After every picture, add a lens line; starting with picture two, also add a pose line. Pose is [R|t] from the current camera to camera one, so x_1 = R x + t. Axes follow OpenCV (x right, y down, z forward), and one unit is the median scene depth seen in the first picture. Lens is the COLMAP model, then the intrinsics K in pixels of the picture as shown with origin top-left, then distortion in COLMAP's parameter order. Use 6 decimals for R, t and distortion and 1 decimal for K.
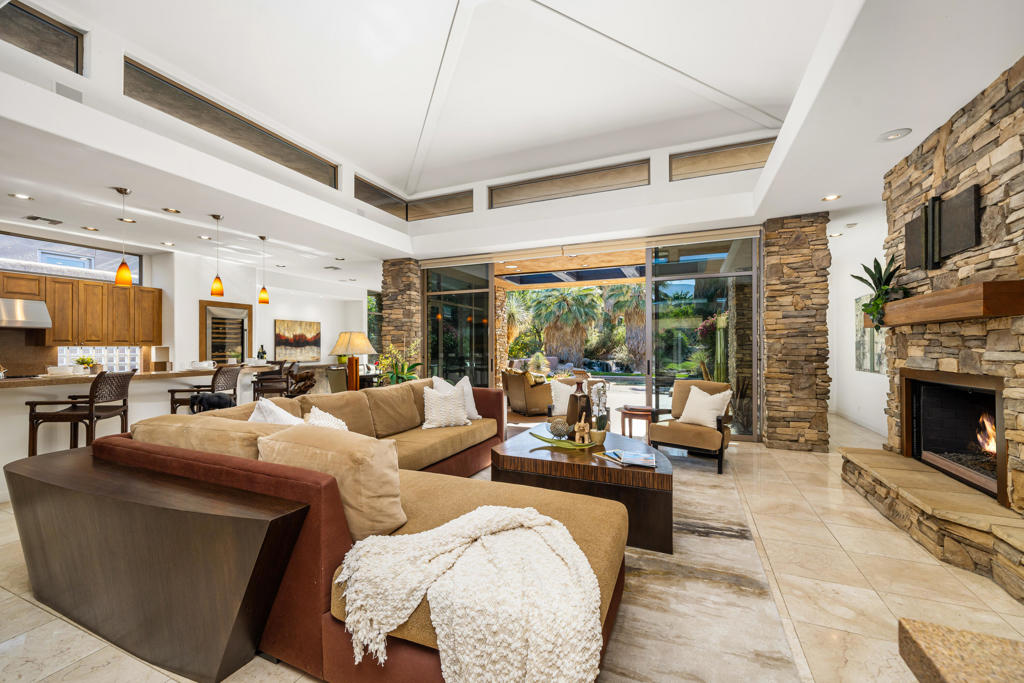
lens RADIAL K [[424.6, 0, 508.9], [0, 424.6, 345.0], [0, 0, 1]] dist [0.001556, 0.000144]
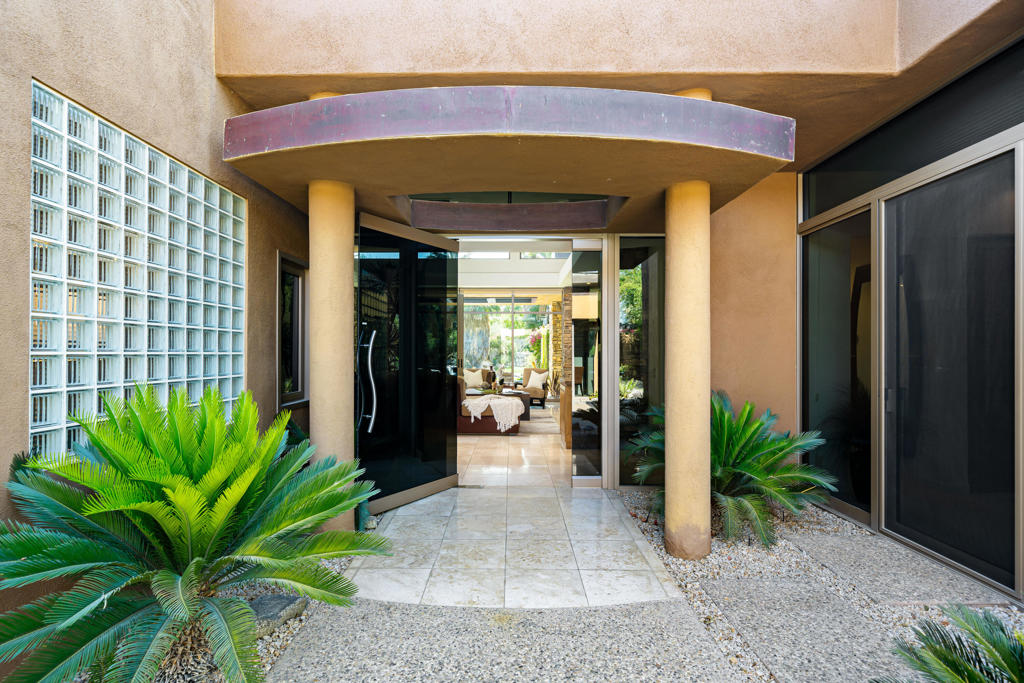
lens RADIAL K [[507.9, 0, 513.1], [0, 507.9, 348.6], [0, 0, 1]] dist [-0.000093, -0.000056]
pose [[0.920491, 0.003082, 0.390751, -0.192221], [-0.002068, 0.999993, -0.003014, -0.001275], [-0.390757, 0.001967, 0.920492, -0.384943]]
